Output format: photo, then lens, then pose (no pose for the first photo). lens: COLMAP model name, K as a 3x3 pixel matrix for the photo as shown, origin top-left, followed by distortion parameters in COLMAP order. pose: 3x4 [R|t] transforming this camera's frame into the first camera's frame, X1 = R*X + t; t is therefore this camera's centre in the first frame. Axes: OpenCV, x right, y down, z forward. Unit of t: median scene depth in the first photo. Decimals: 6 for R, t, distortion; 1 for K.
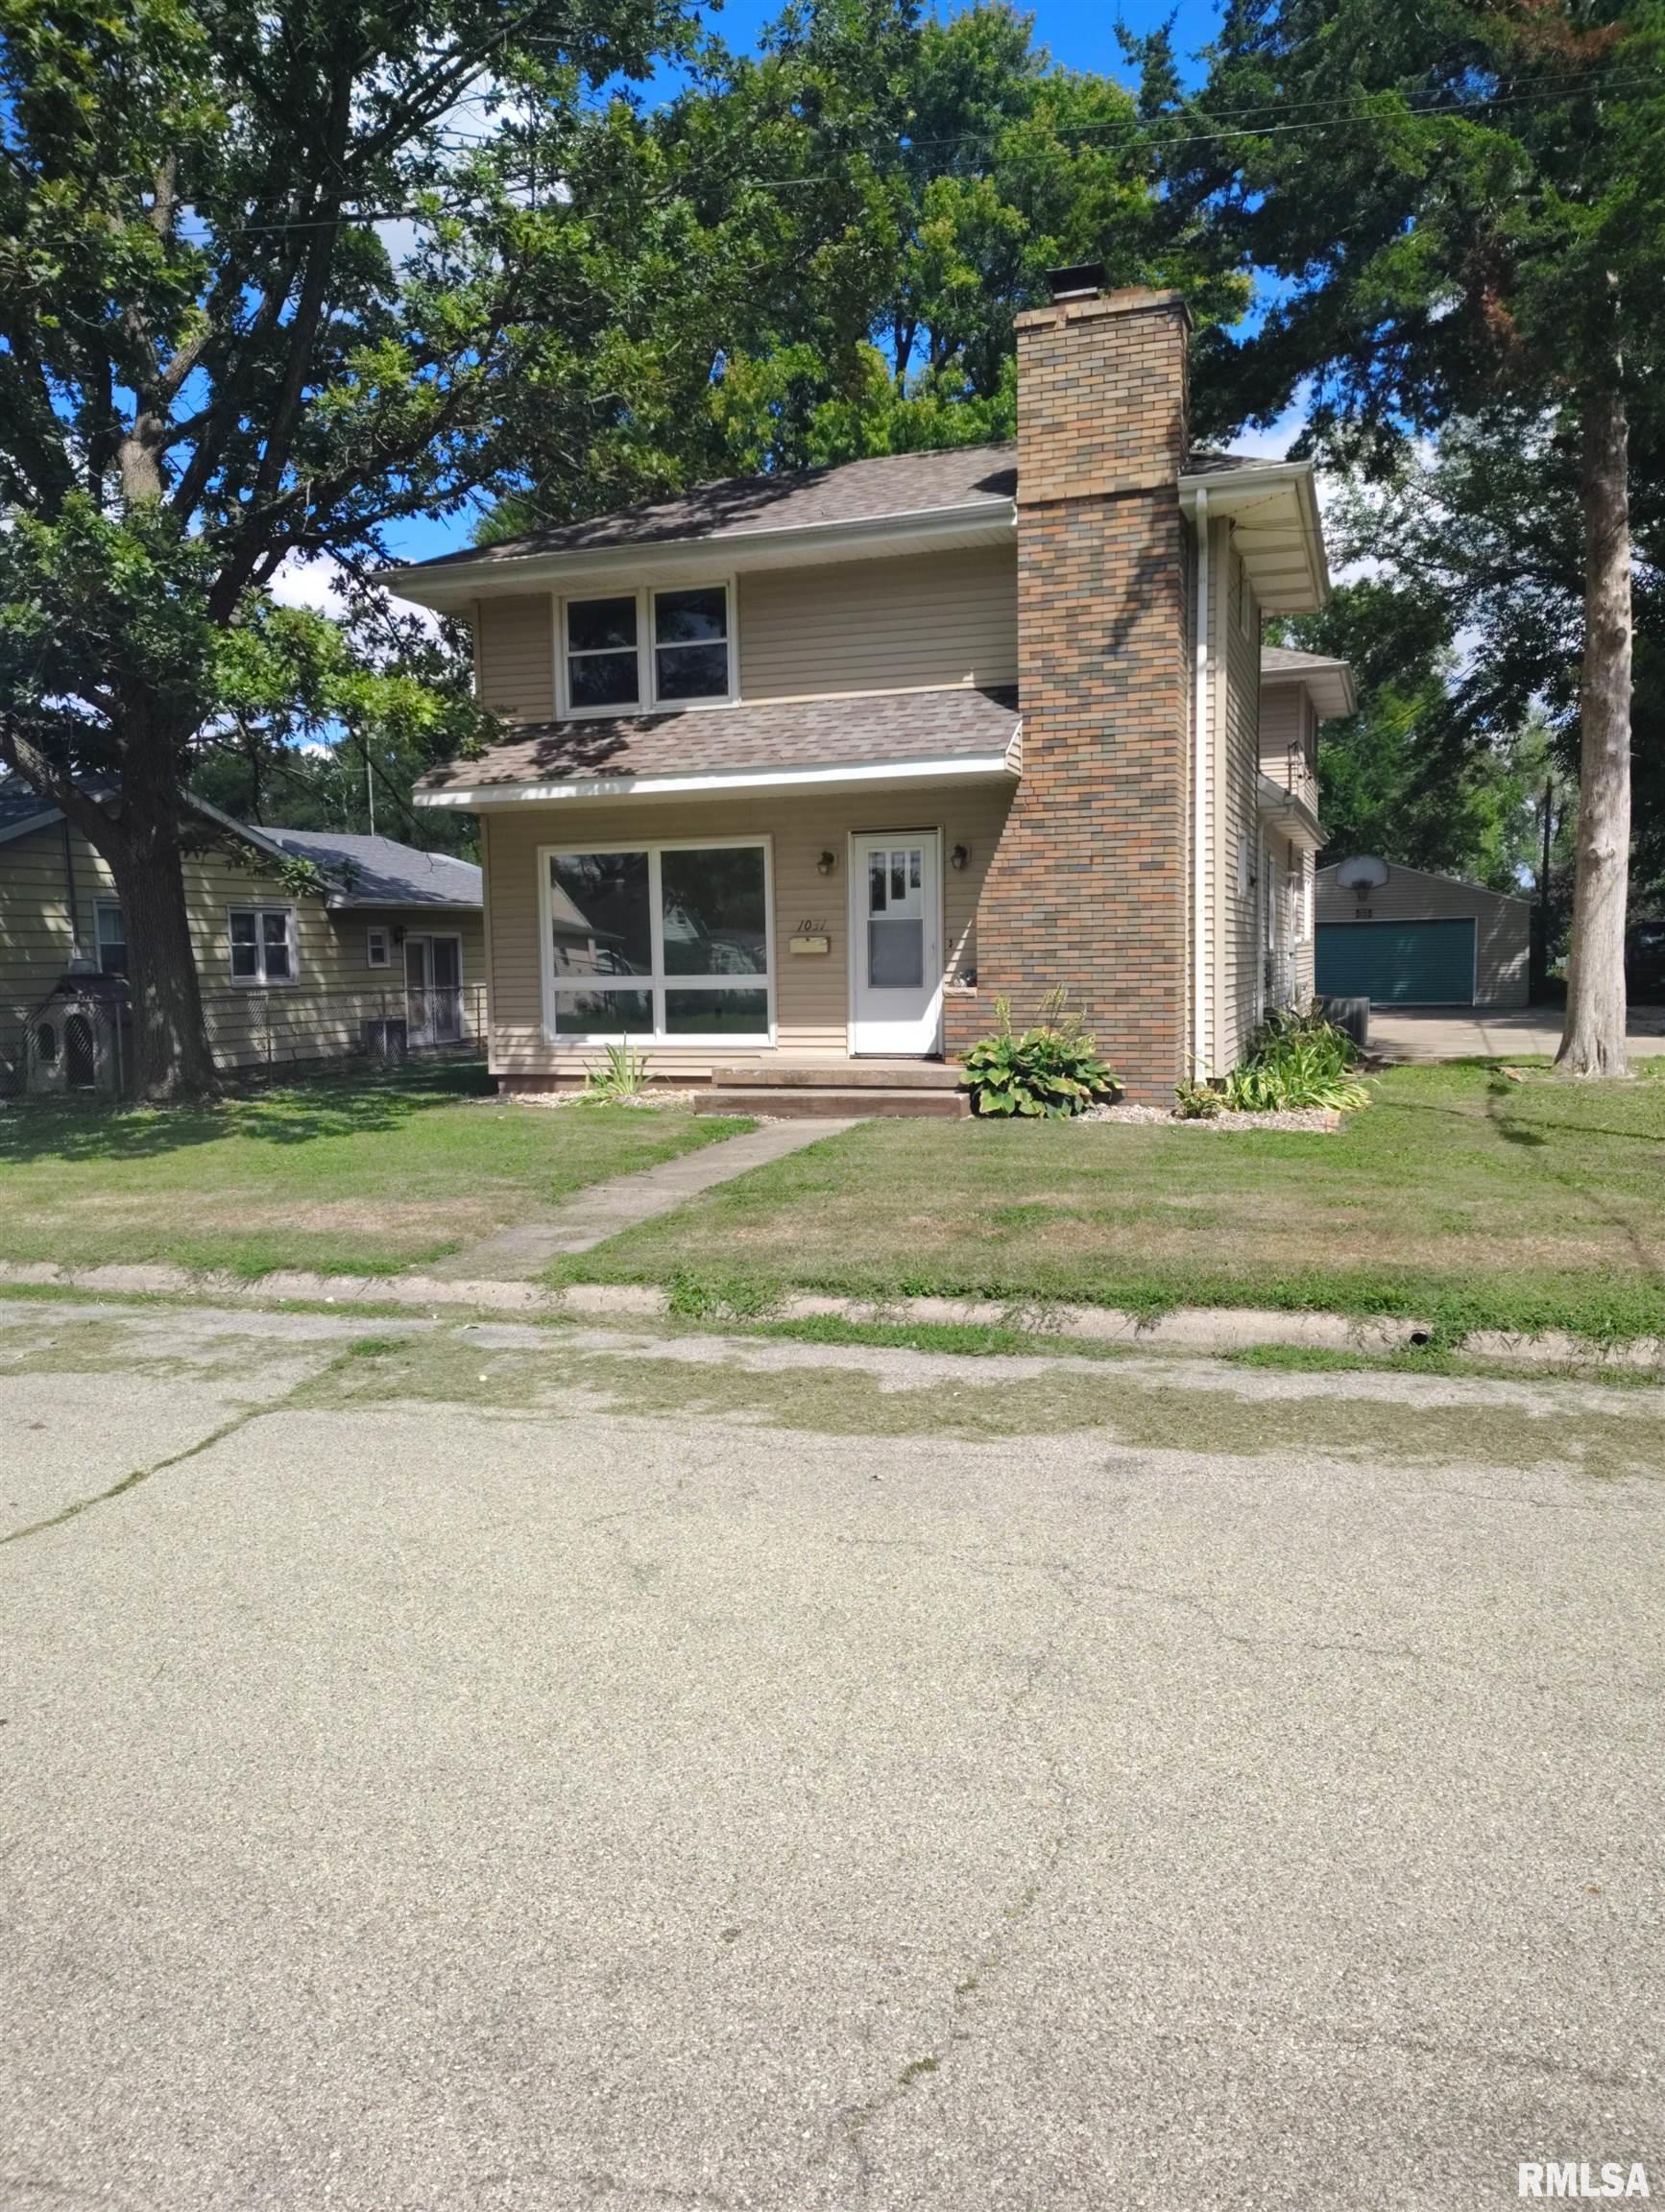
lens RADIAL K [[1516.7, 0, 898.6], [0, 1516.7, 1092.9], [0, 0, 1]] dist [0.053291, -0.049609]
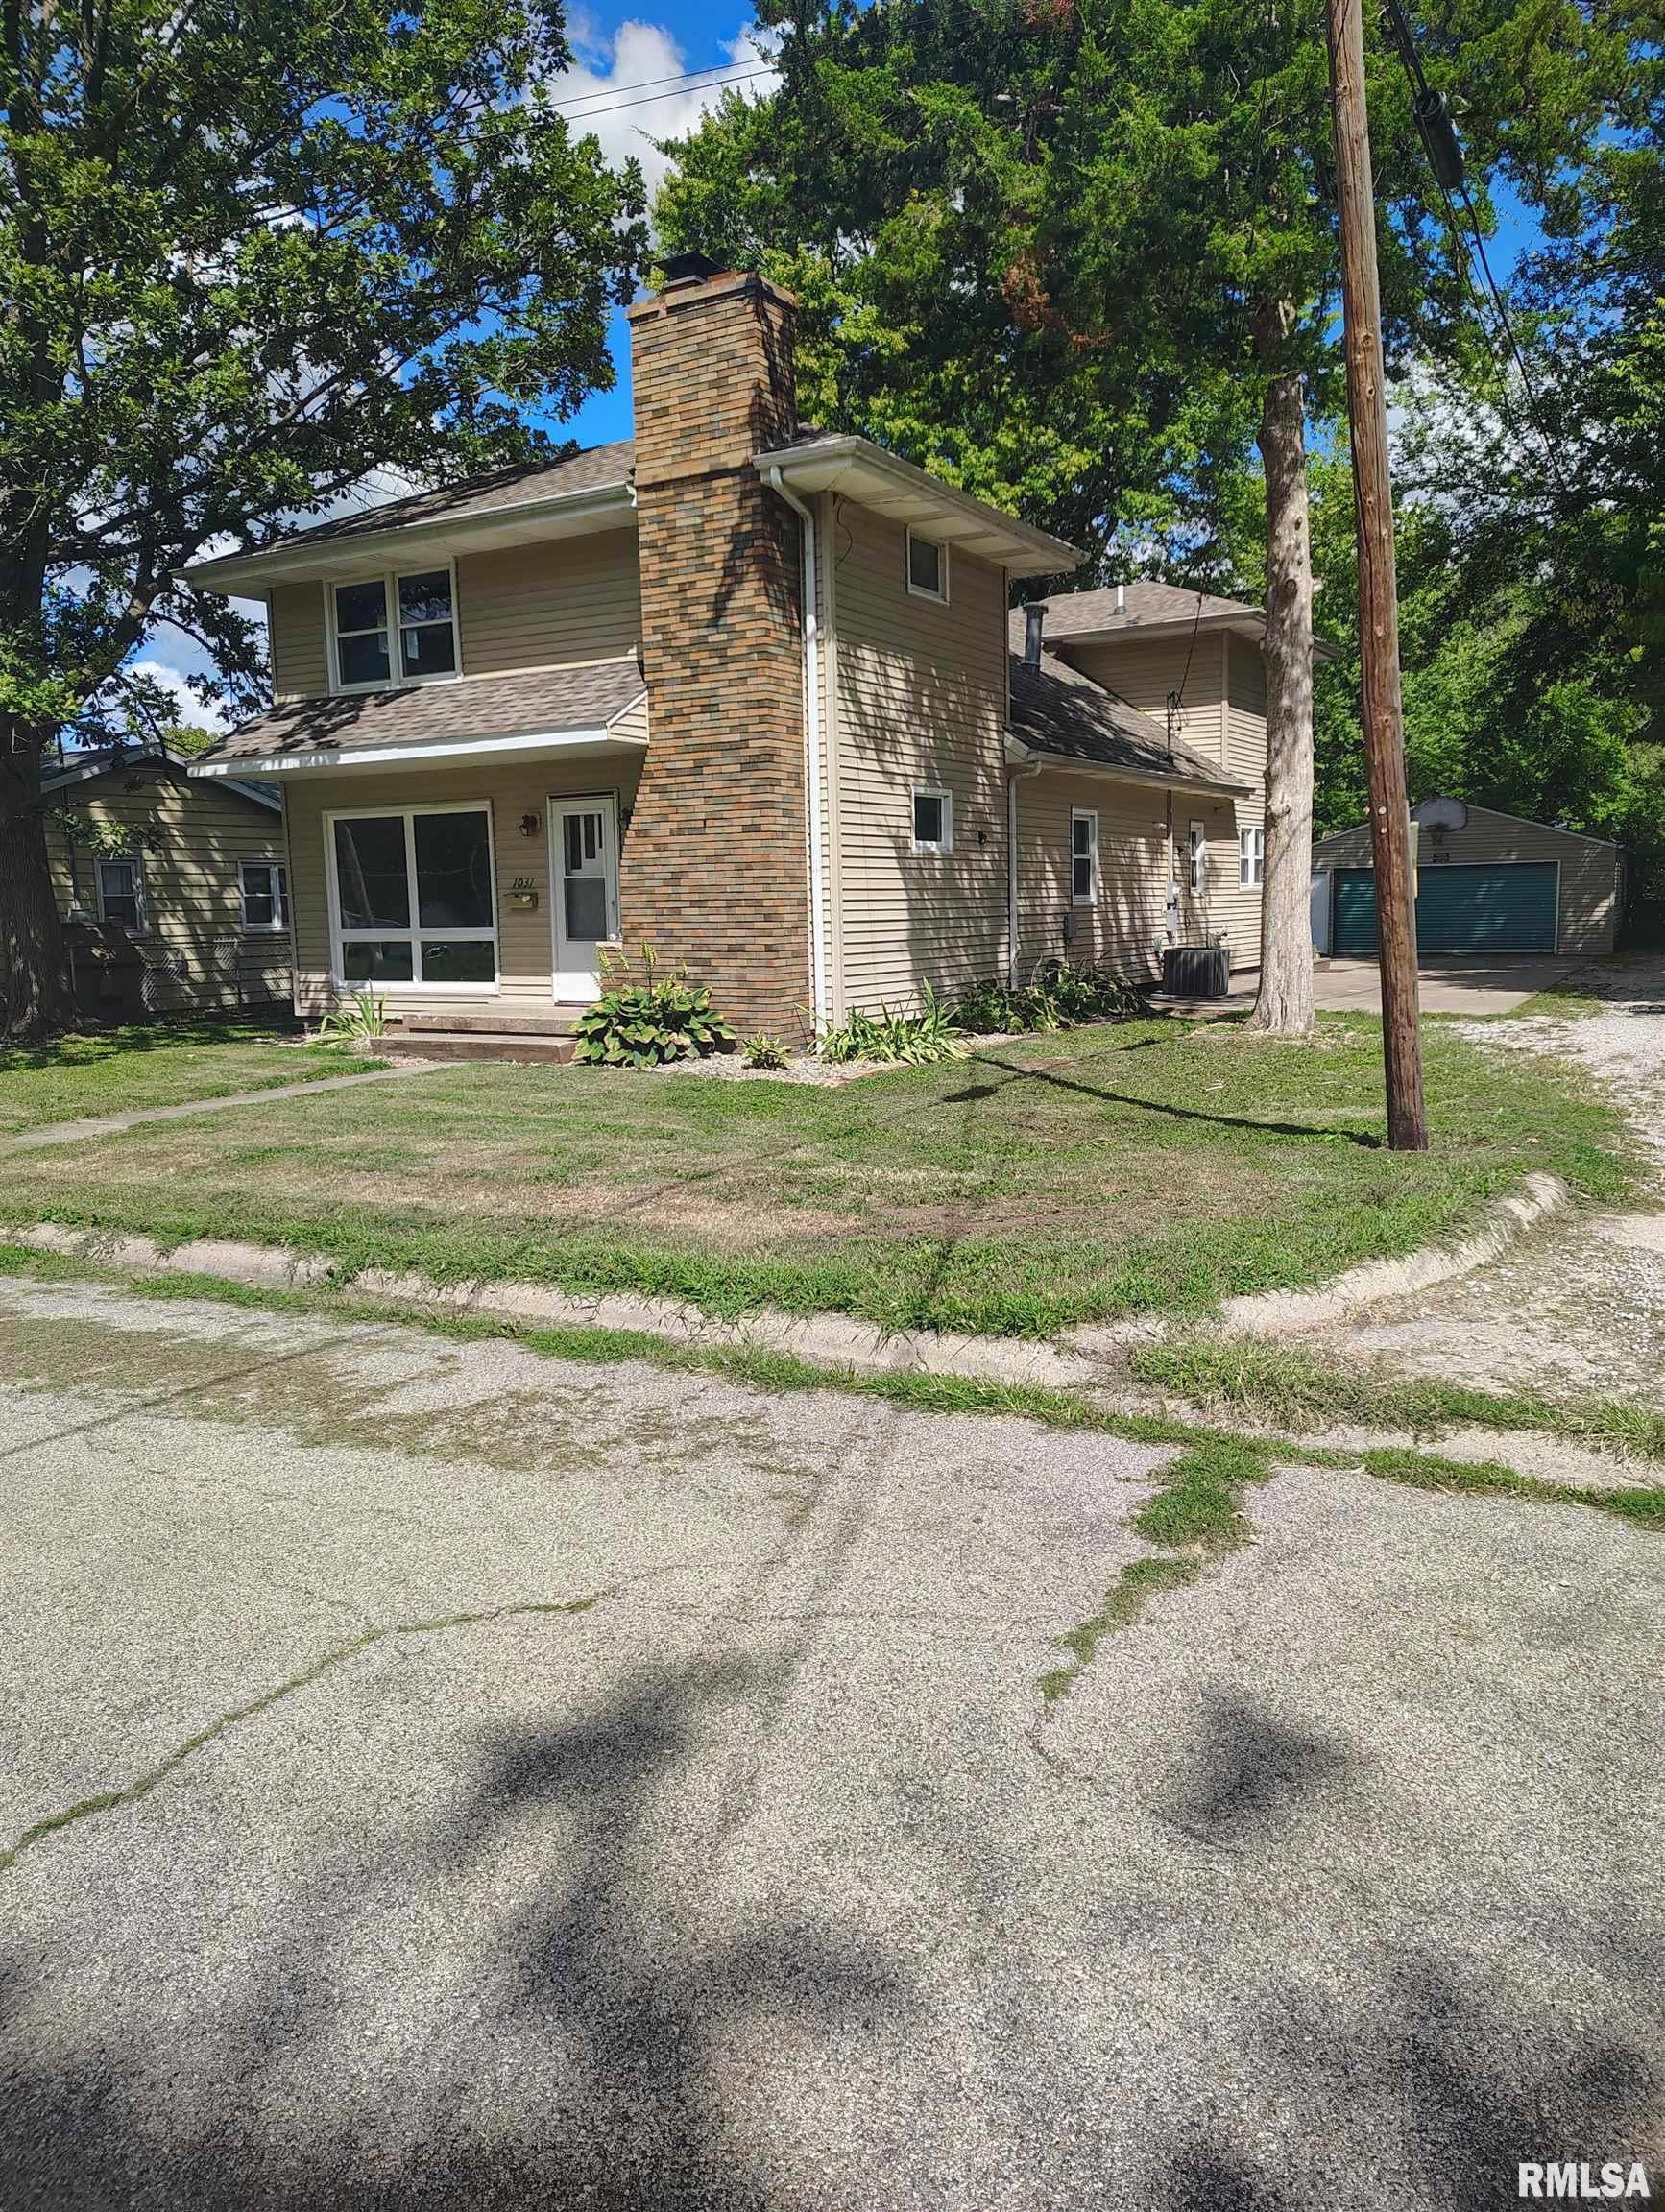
lens RADIAL K [[1516.7, 0, 933.3], [0, 1516.7, 1094.5], [0, 0, 1]] dist [0.053291, -0.049609]
pose [[0.981500, 0.024265, -0.189919, 0.485139], [-0.016840, 0.999033, 0.040613, -0.009465], [0.190720, -0.036663, 0.980959, -0.019558]]
